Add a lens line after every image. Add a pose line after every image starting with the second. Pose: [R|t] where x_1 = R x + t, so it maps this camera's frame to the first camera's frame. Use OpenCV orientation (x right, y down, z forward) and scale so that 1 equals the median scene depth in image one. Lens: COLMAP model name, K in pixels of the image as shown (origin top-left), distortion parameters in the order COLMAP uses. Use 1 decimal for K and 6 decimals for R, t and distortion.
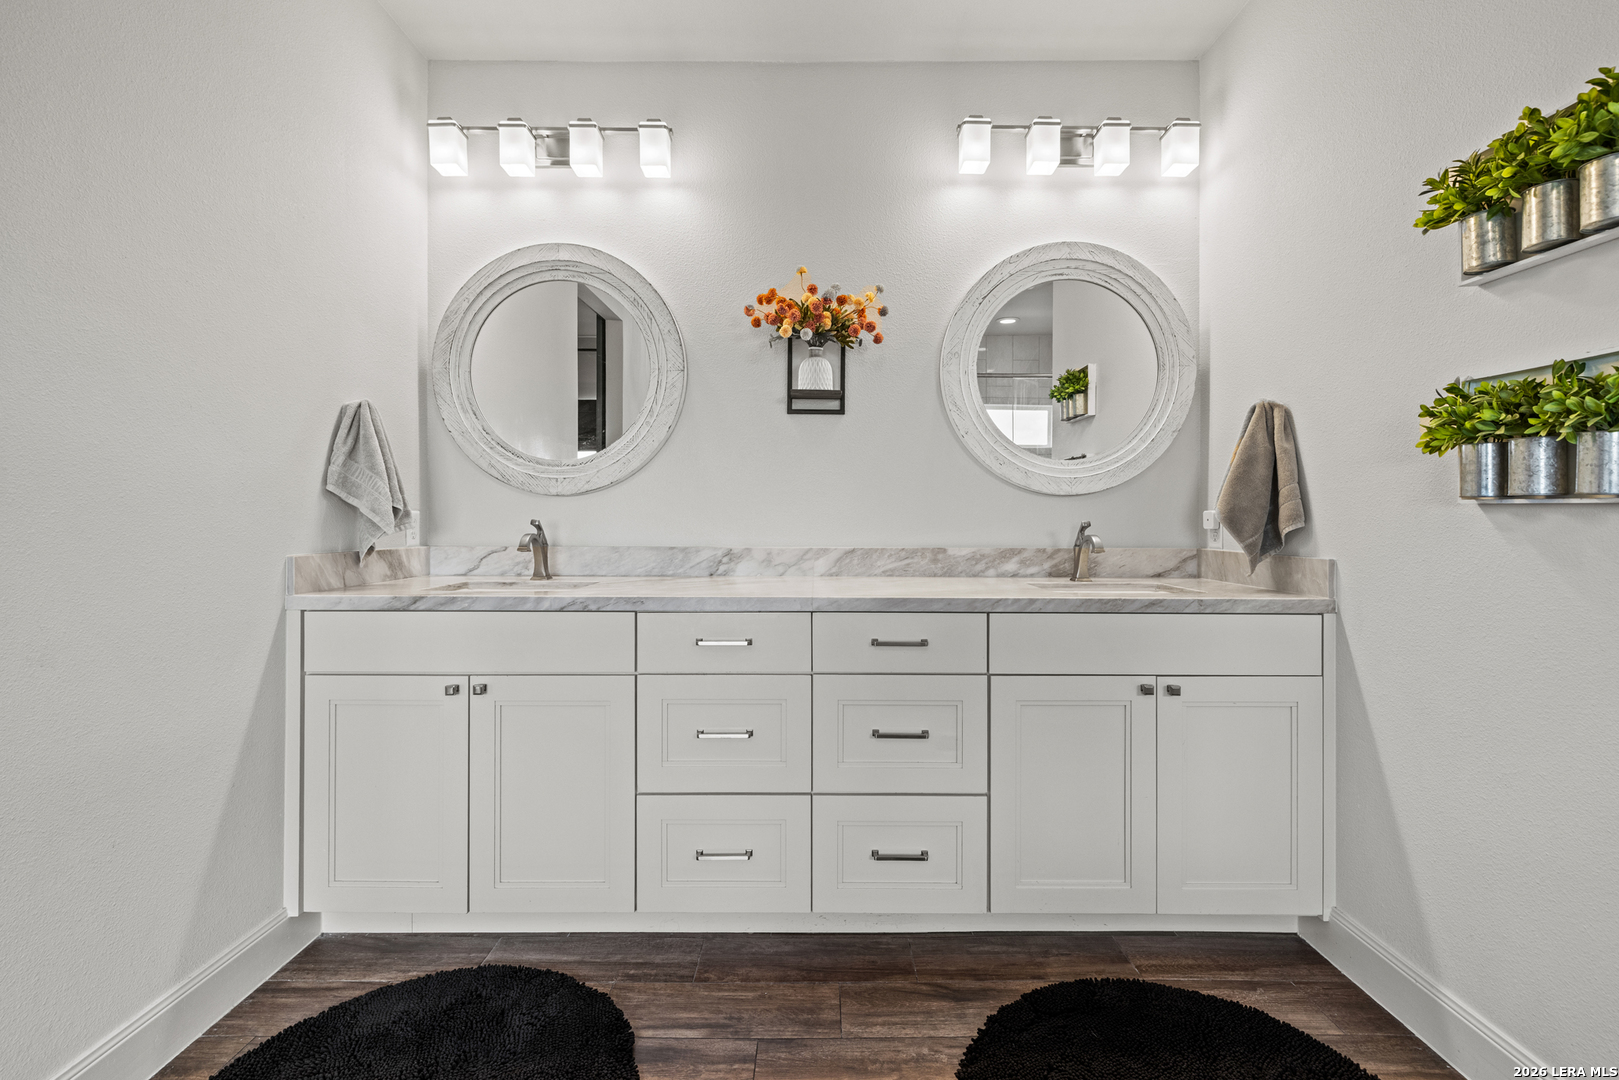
lens RADIAL K [[712.9, 0, 869.4], [0, 712.9, 516.5], [0, 0, 1]] dist [-0.001160, 0.001000]
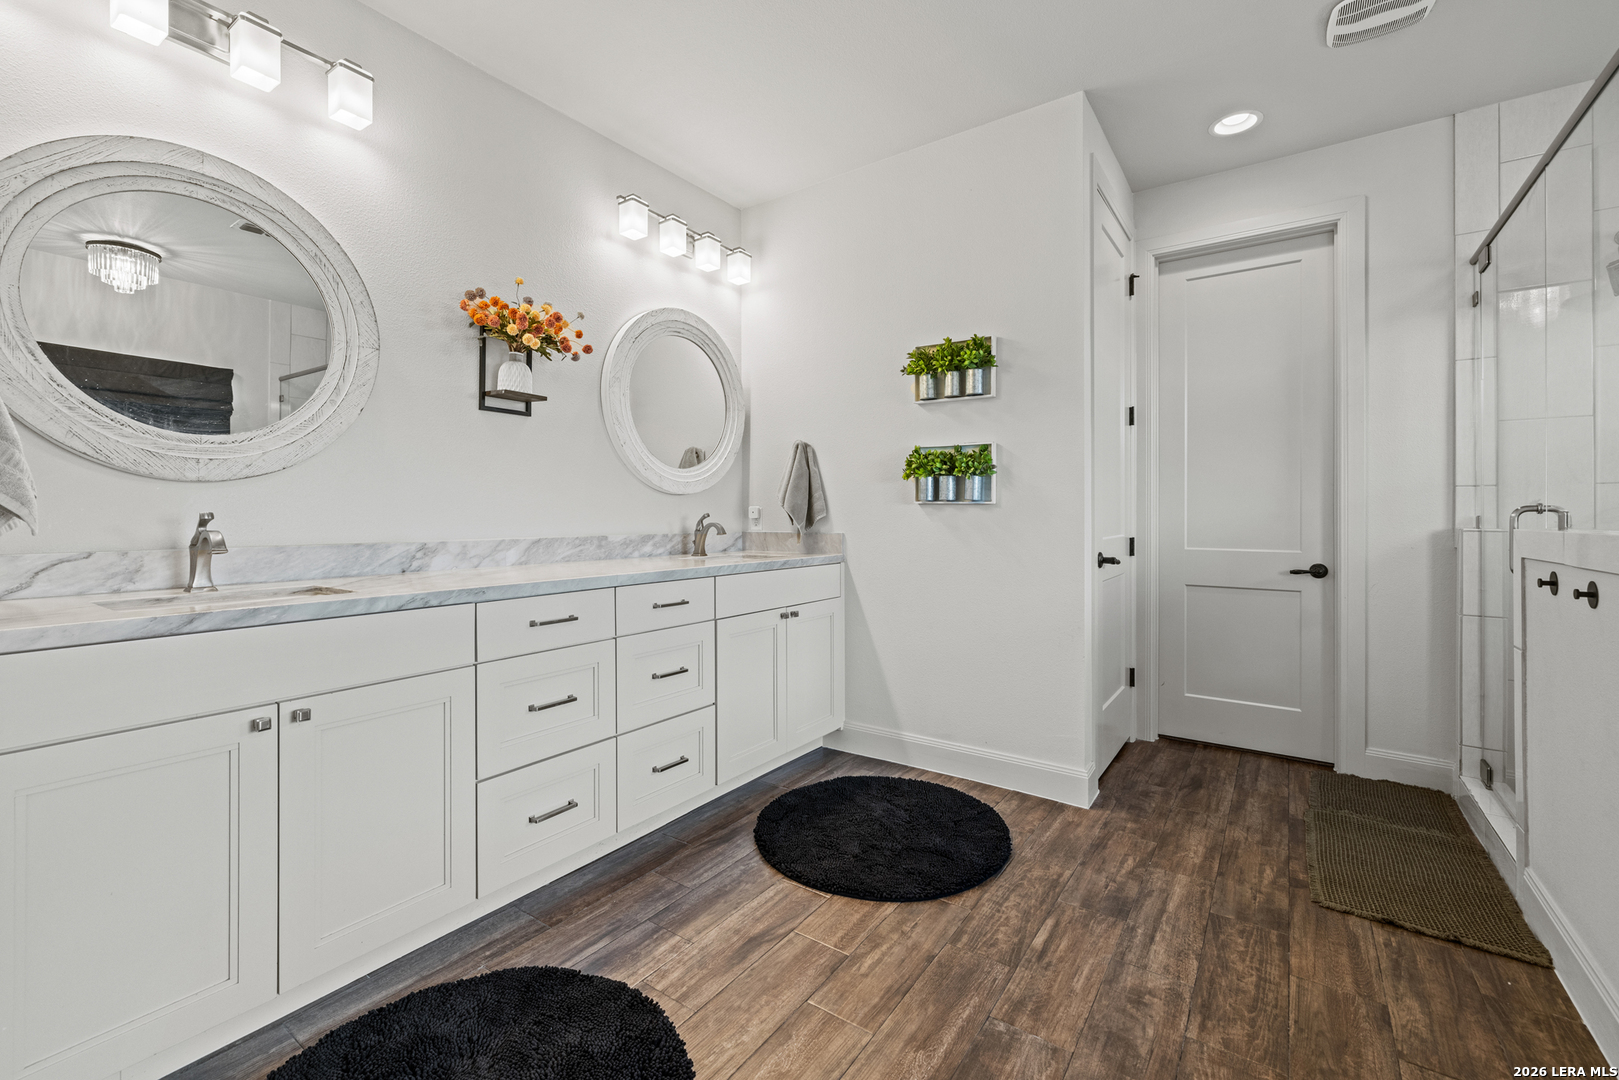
lens RADIAL K [[712.9, 0, 812.0], [0, 712.9, 512.0], [0, 0, 1]] dist [-0.001160, 0.001000]
pose [[0.554965, -0.000605, 0.831873, -0.887079], [0.003846, 0.999991, -0.001839, 0.008838], [-0.831865, 0.004220, 0.554962, 0.040376]]
